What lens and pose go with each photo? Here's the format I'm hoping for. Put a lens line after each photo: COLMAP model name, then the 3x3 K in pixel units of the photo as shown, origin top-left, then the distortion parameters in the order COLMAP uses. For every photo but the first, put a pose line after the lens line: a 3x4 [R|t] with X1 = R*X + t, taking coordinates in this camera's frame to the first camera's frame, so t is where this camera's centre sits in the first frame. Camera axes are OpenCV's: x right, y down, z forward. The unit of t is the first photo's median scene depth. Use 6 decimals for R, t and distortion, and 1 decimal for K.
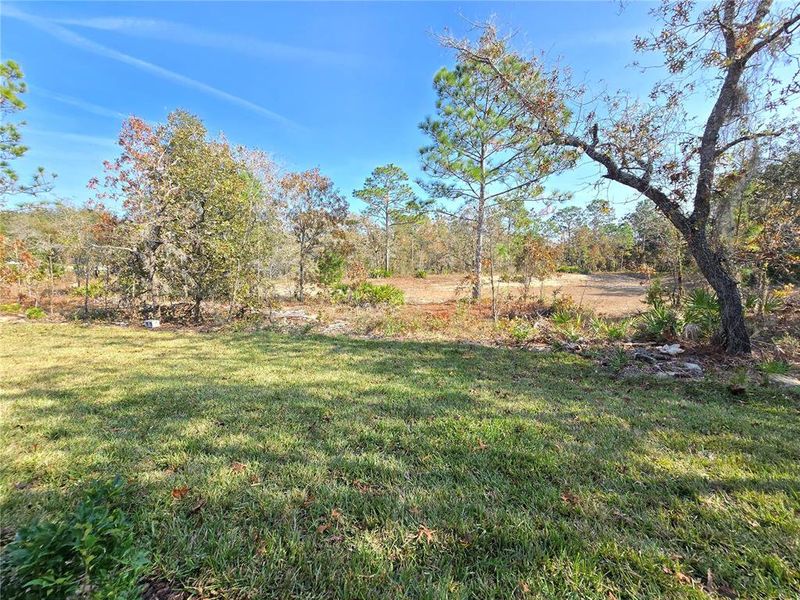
lens RADIAL K [[325.3, 0, 401.5], [0, 325.3, 304.2], [0, 0, 1]] dist [-0.010442, 0.002737]
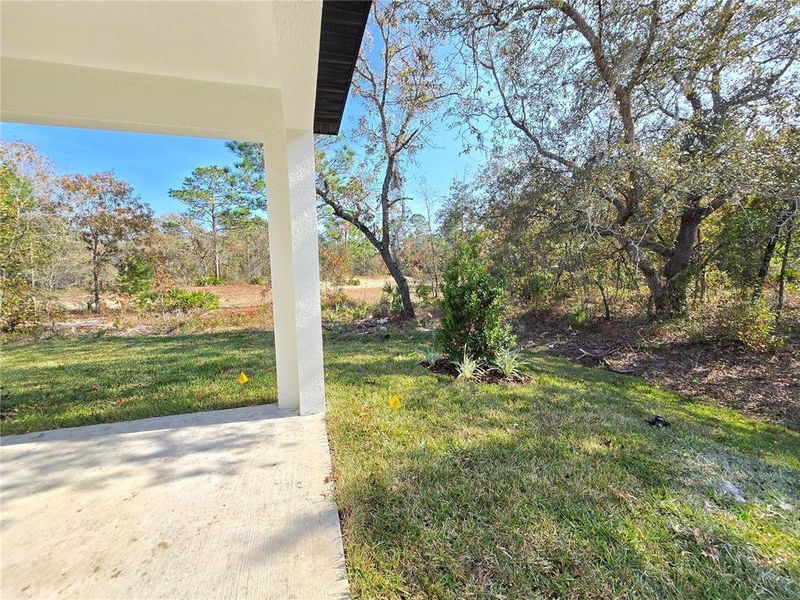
lens RADIAL K [[325.3, 0, 398.0], [0, 325.3, 303.3], [0, 0, 1]] dist [-0.010442, 0.002737]
pose [[0.904918, -0.057585, 0.421672, 0.163767], [0.065075, 0.997875, -0.003378, 0.046936], [-0.420582, 0.030497, 0.906742, -0.403195]]
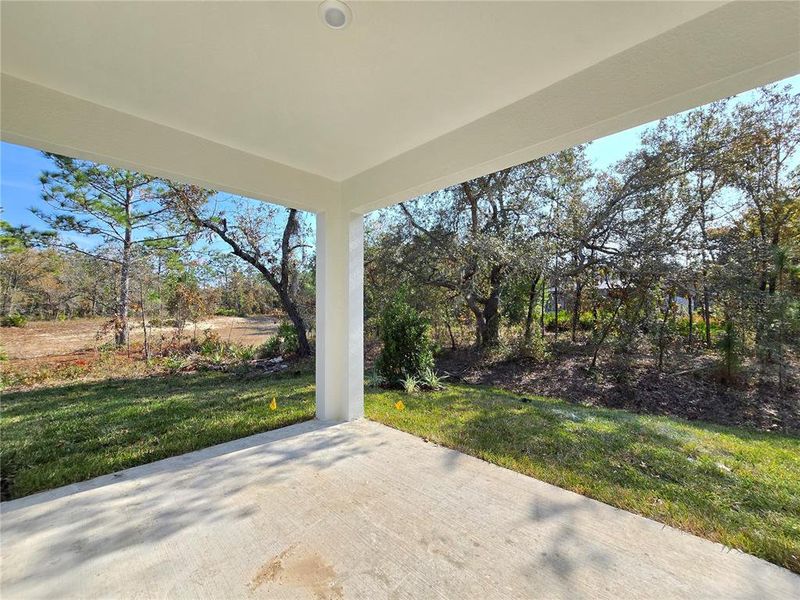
lens RADIAL K [[325.3, 0, 395.4], [0, 325.3, 301.8], [0, 0, 1]] dist [-0.010442, 0.002737]
pose [[0.586035, 0.020270, 0.810032, -0.125840], [0.093471, 0.991322, -0.092431, 0.041601], [-0.804877, 0.129882, 0.579054, -0.372215]]
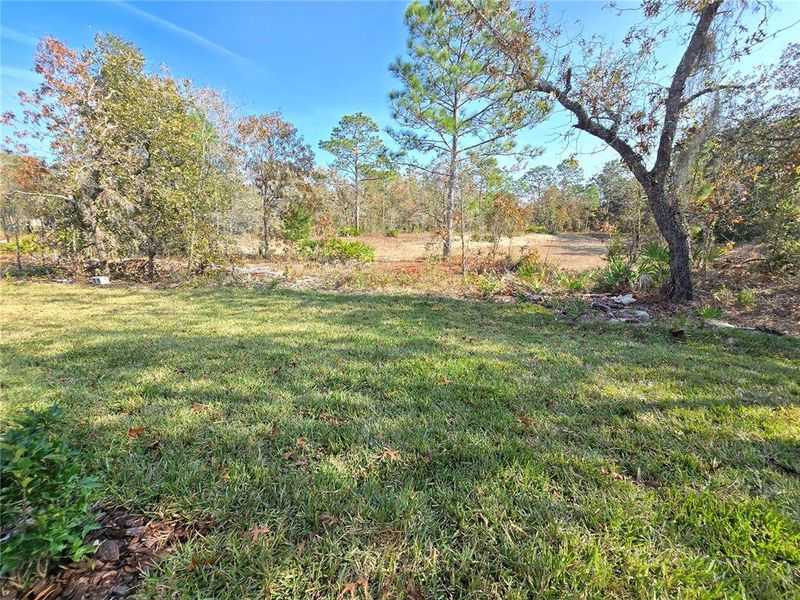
lens RADIAL K [[325.3, 0, 403.1], [0, 325.3, 303.3], [0, 0, 1]] dist [-0.010442, 0.002737]
pose [[0.995834, -0.010856, 0.090531, 0.006015], [0.000173, 0.993110, 0.117189, 0.020804], [-0.091179, -0.116685, 0.988975, 0.003894]]
